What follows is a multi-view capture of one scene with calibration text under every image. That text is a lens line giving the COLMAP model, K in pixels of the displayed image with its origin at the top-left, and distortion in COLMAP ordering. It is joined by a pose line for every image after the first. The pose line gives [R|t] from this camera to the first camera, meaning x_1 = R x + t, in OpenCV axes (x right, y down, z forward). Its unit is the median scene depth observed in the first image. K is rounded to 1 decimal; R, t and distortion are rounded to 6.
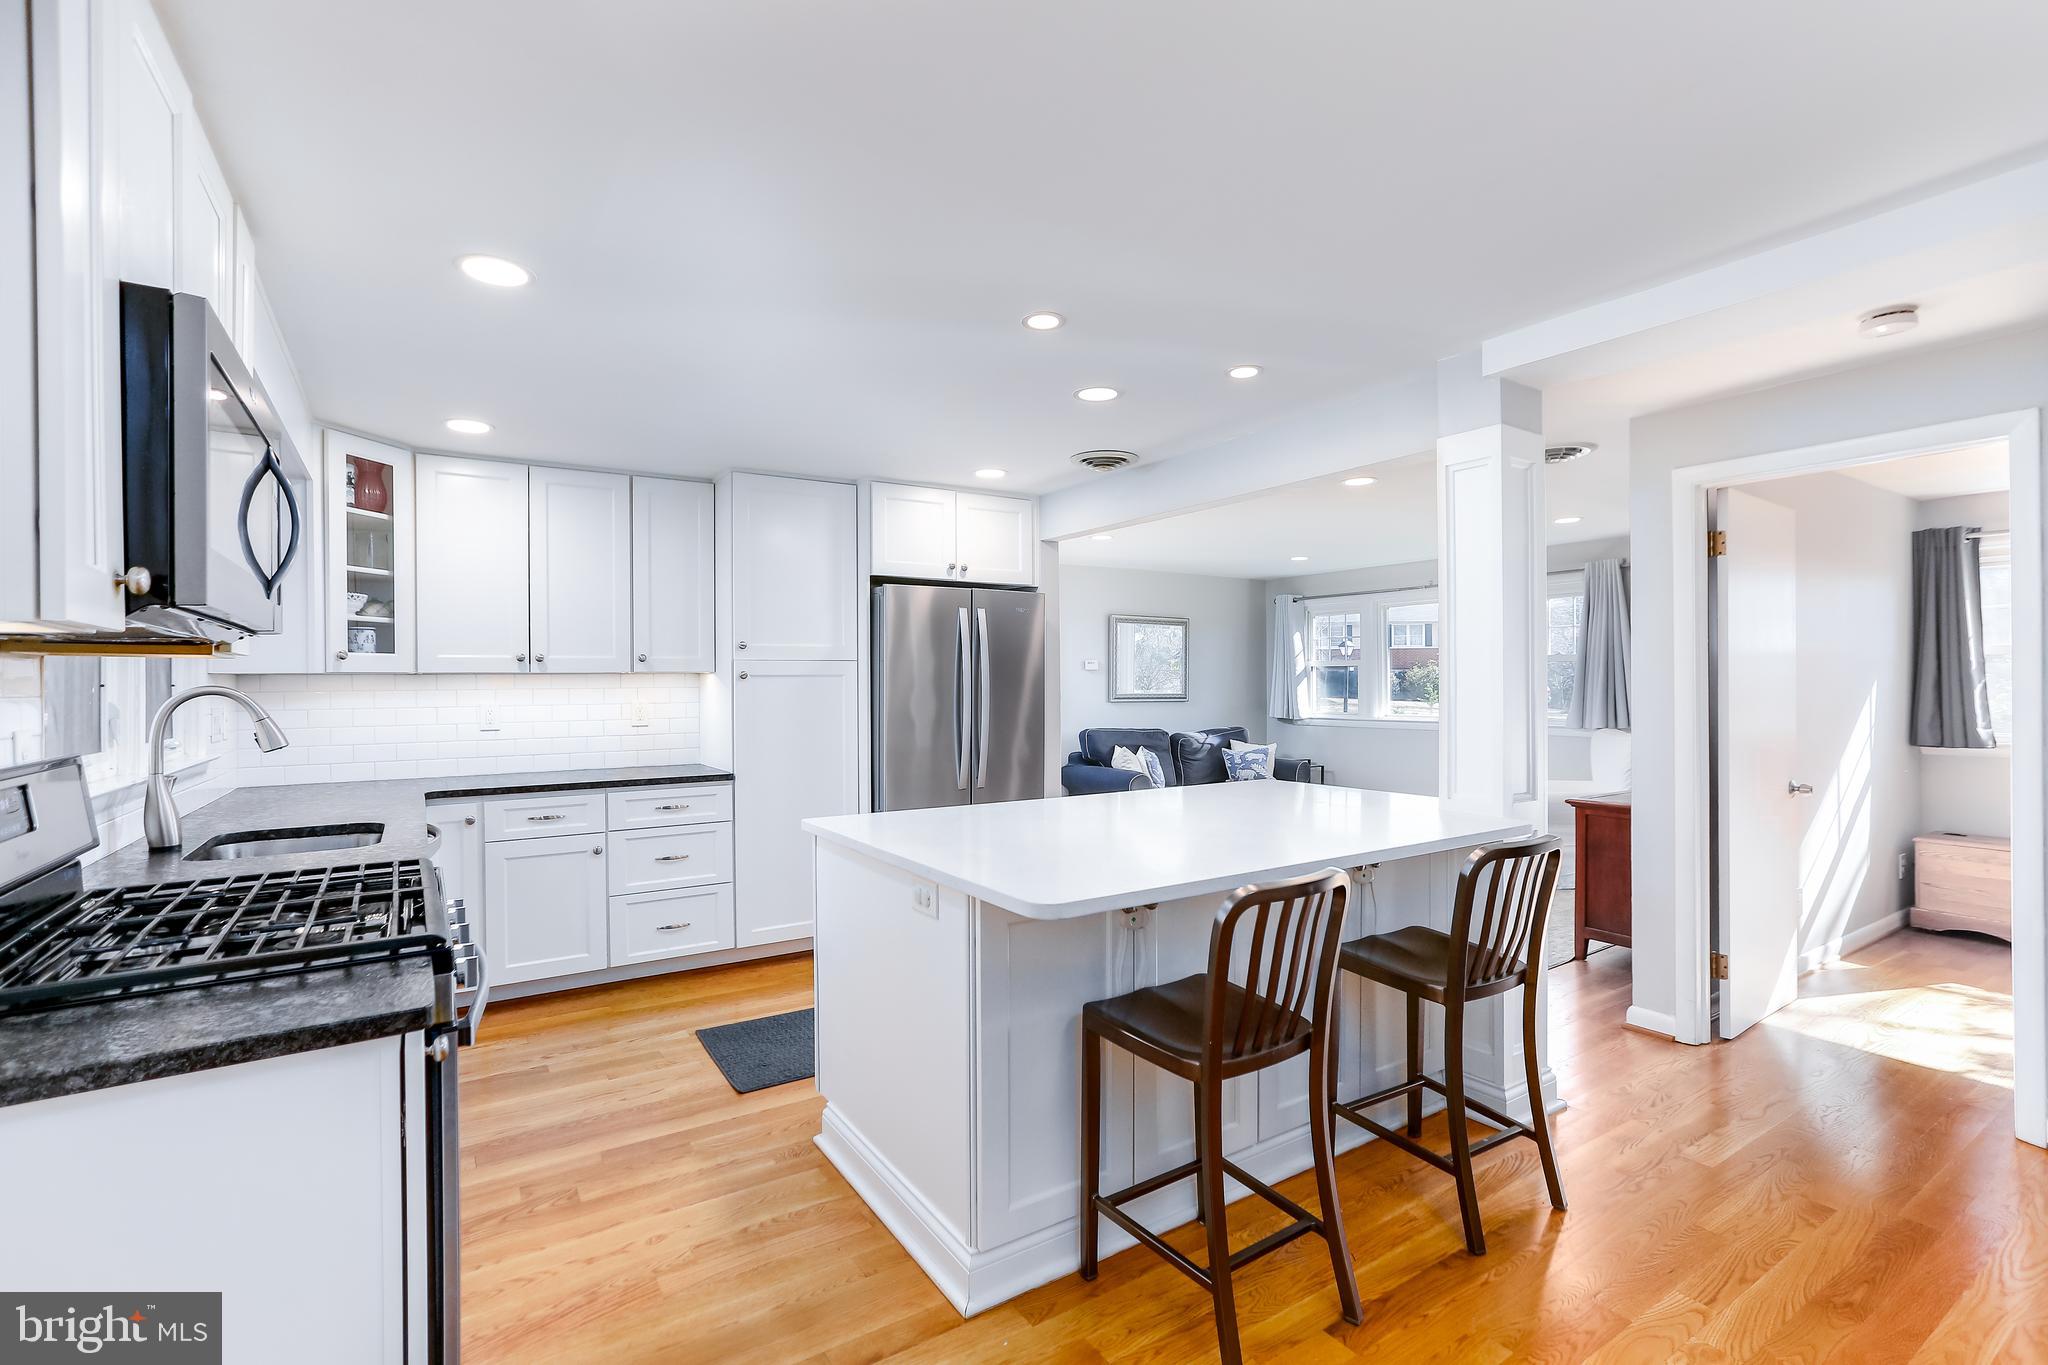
lens RADIAL K [[912.7, 0, 994.0], [0, 912.7, 681.7], [0, 0, 1]] dist [-0.023350, 0.016007]
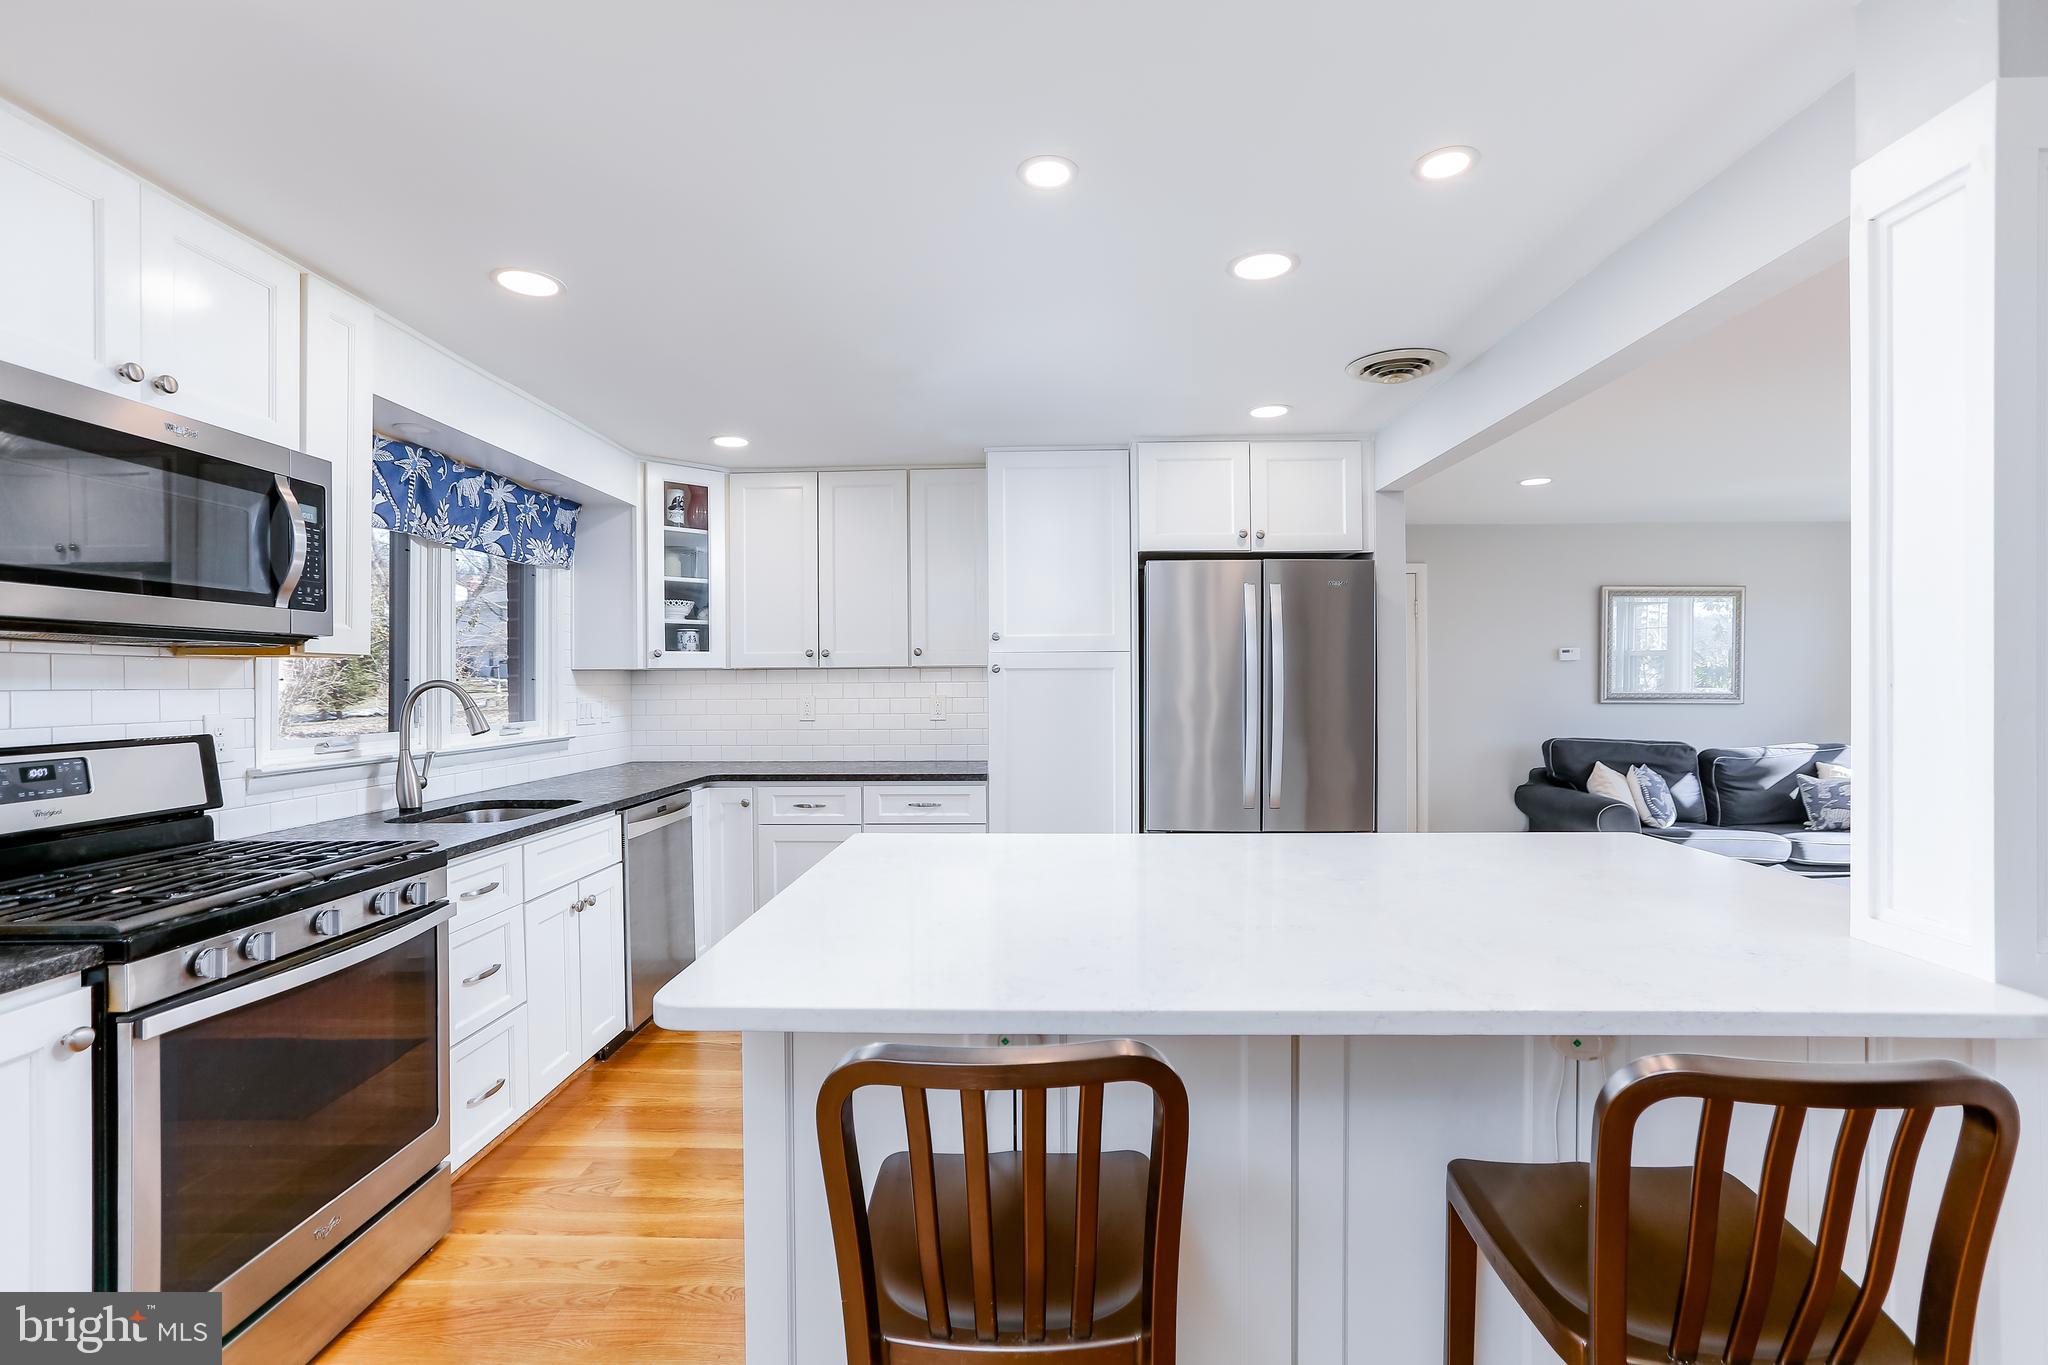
lens RADIAL K [[912.7, 0, 1036.4], [0, 912.7, 677.5], [0, 0, 1]] dist [-0.023350, 0.016007]
pose [[0.830678, 0.000421, -0.556754, 0.276132], [0.000996, 0.999997, 0.002243, -0.000214], [0.556753, -0.002418, 0.830675, 0.243462]]
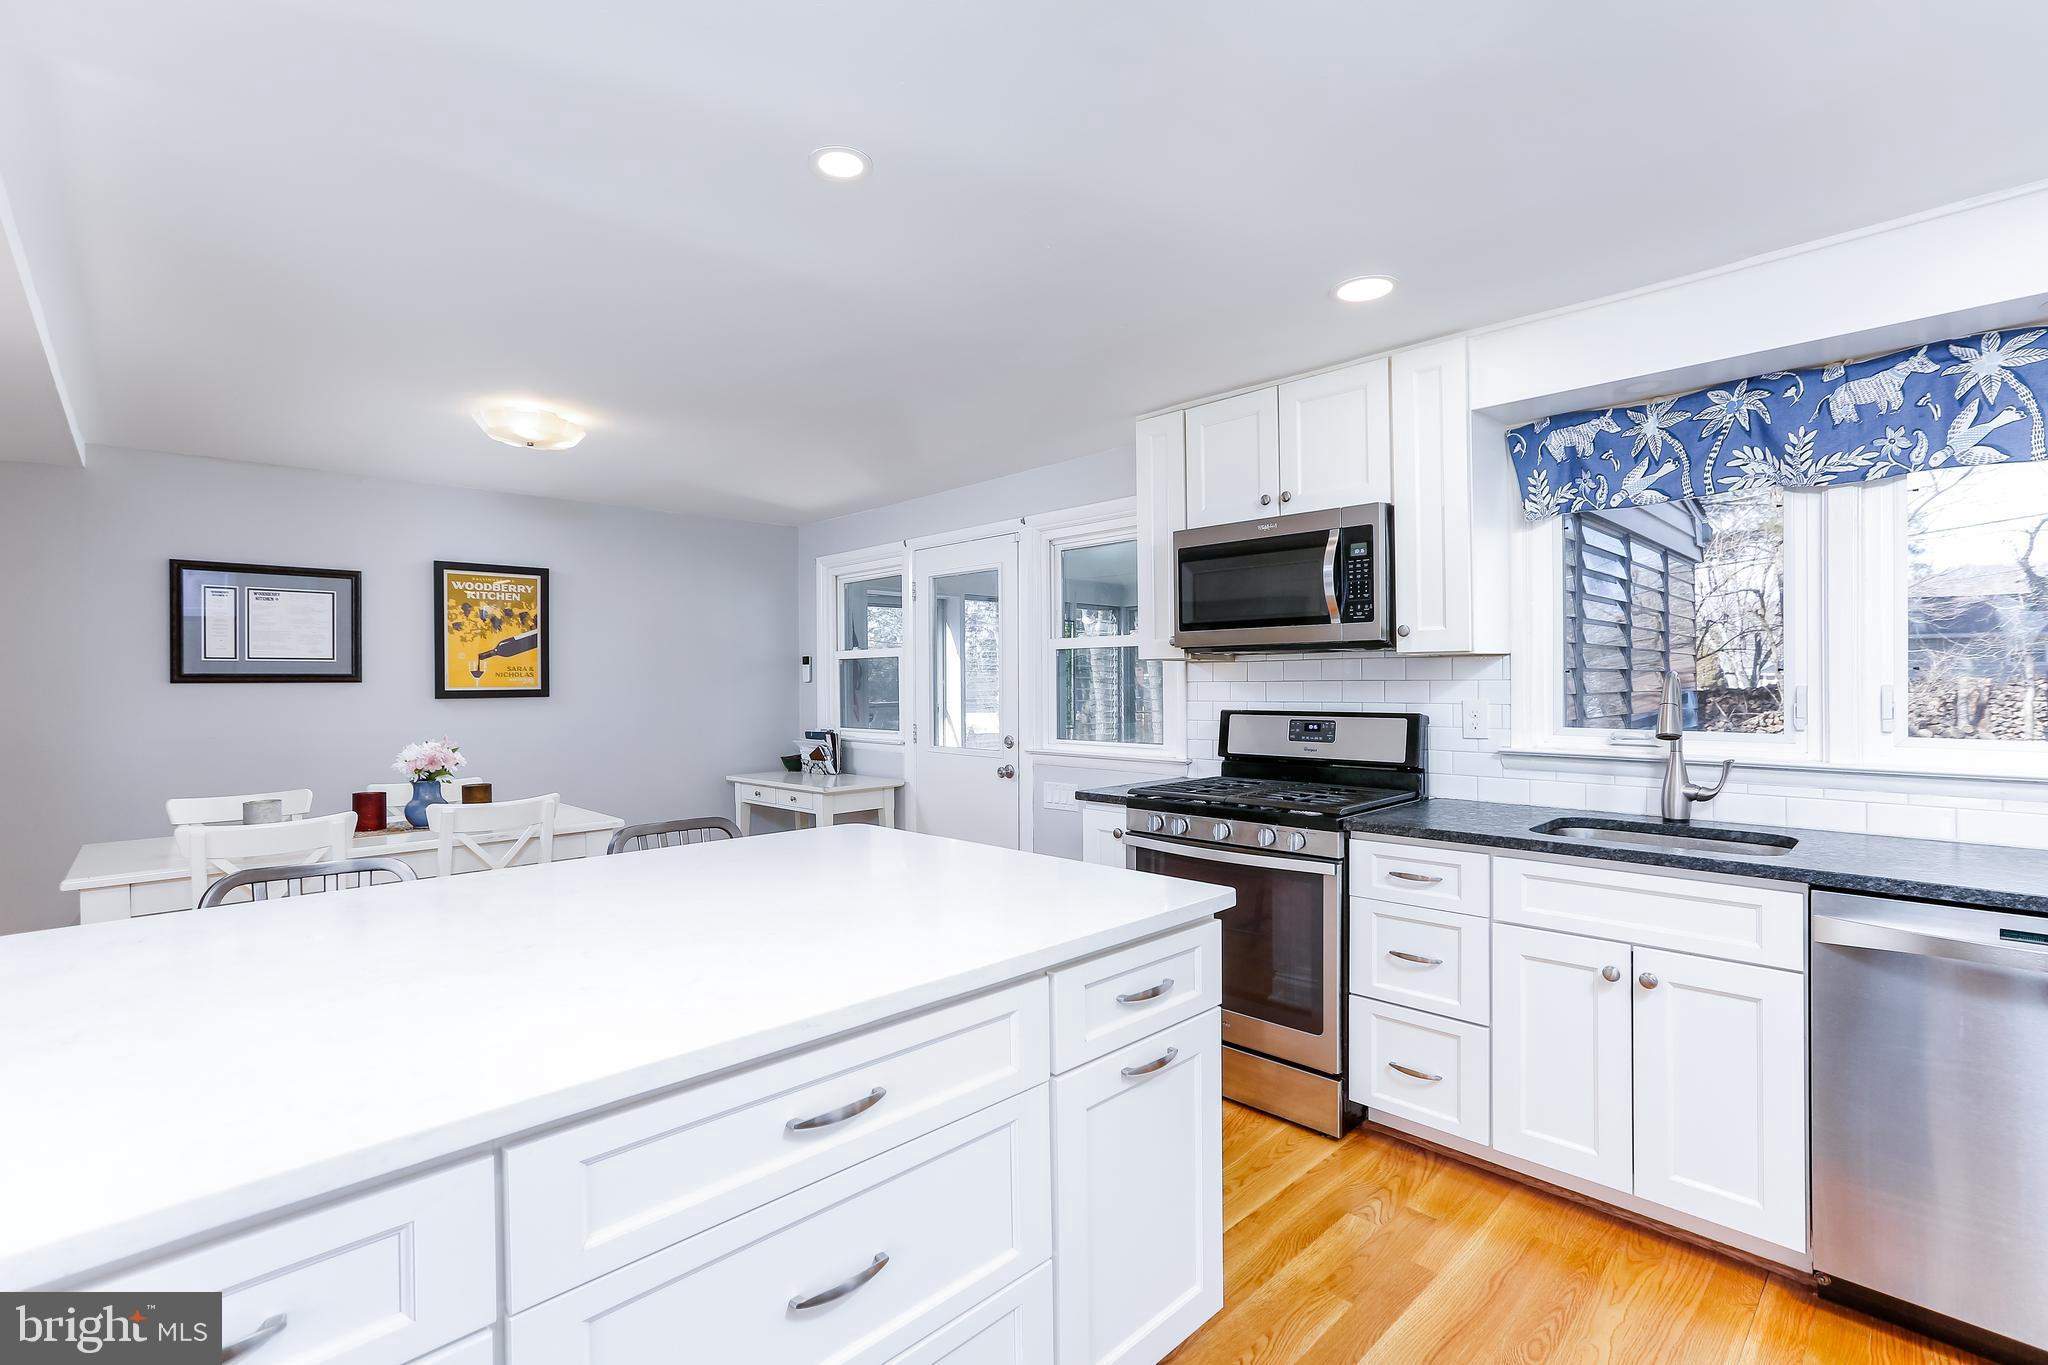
lens RADIAL K [[912.7, 0, 1015.7], [0, 912.7, 681.3], [0, 0, 1]] dist [-0.023350, 0.016007]
pose [[-0.980292, 0.013221, -0.197111, 0.044392], [0.013540, 0.999908, -0.000267, 0.003682], [0.197089, -0.002930, -0.980381, 1.036702]]
